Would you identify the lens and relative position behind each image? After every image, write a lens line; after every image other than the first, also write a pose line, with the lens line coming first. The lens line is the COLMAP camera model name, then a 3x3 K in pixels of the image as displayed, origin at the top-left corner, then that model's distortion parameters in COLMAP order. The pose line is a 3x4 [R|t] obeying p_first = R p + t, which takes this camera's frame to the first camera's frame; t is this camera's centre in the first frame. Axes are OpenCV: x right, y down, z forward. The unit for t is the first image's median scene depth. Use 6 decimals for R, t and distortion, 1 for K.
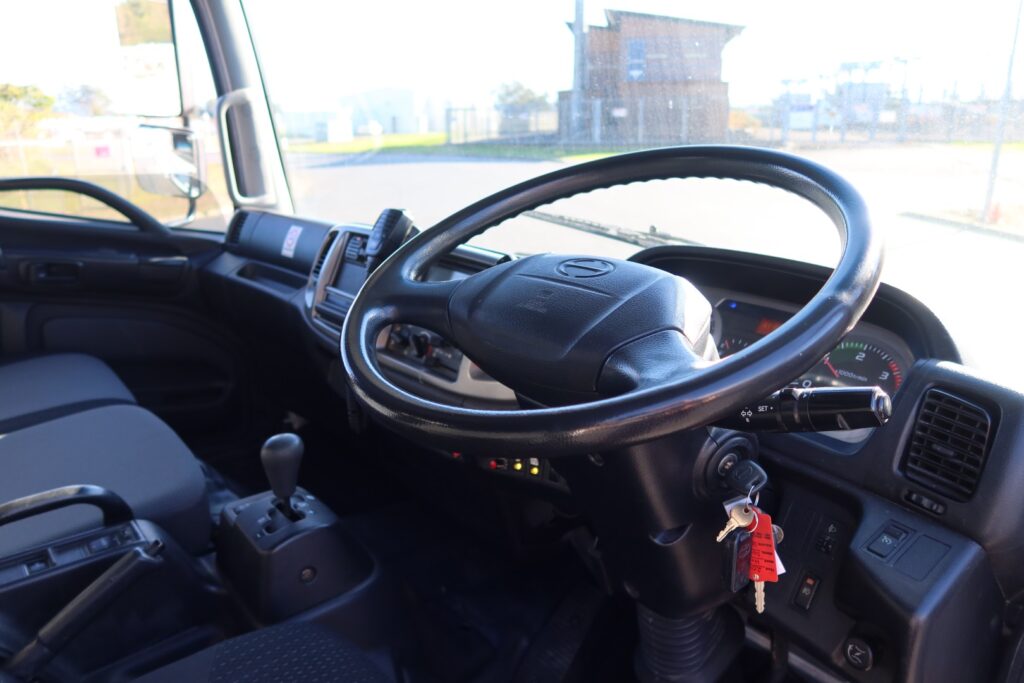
lens RADIAL K [[700.1, 0, 512.9], [0, 700.1, 334.7], [0, 0, 1]] dist [-0.027495, 0.004726]
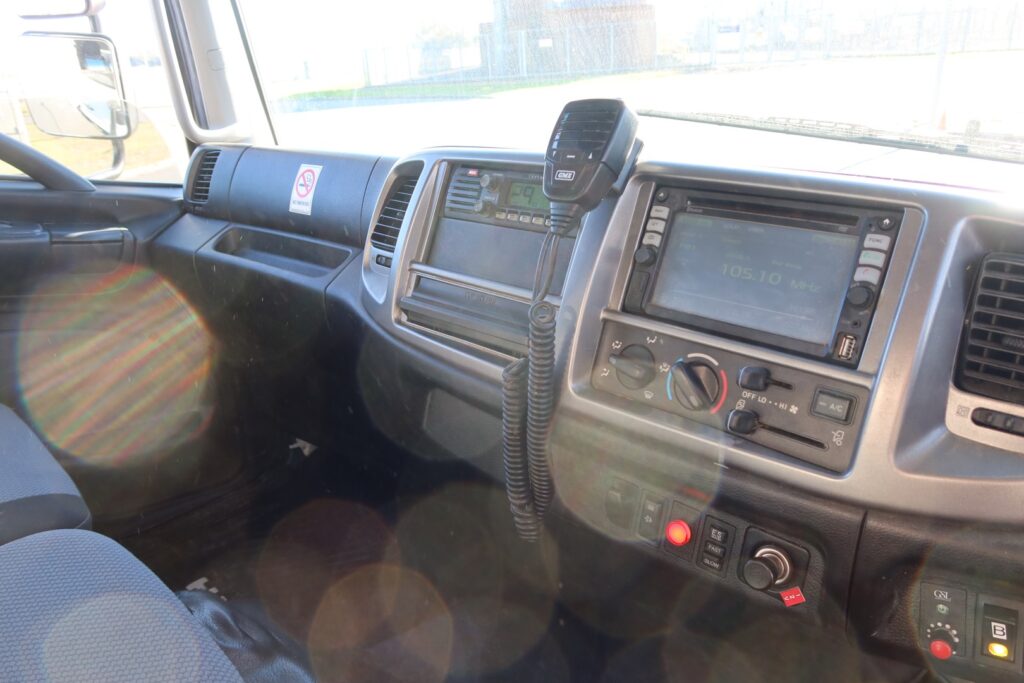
lens RADIAL K [[700.1, 0, 512.7], [0, 700.1, 338.9], [0, 0, 1]] dist [-0.027495, 0.004726]
pose [[0.993266, -0.081884, 0.081968, -0.174151], [0.074439, 0.993148, 0.090093, -0.039705], [-0.088783, -0.083385, 0.992555, 0.321811]]
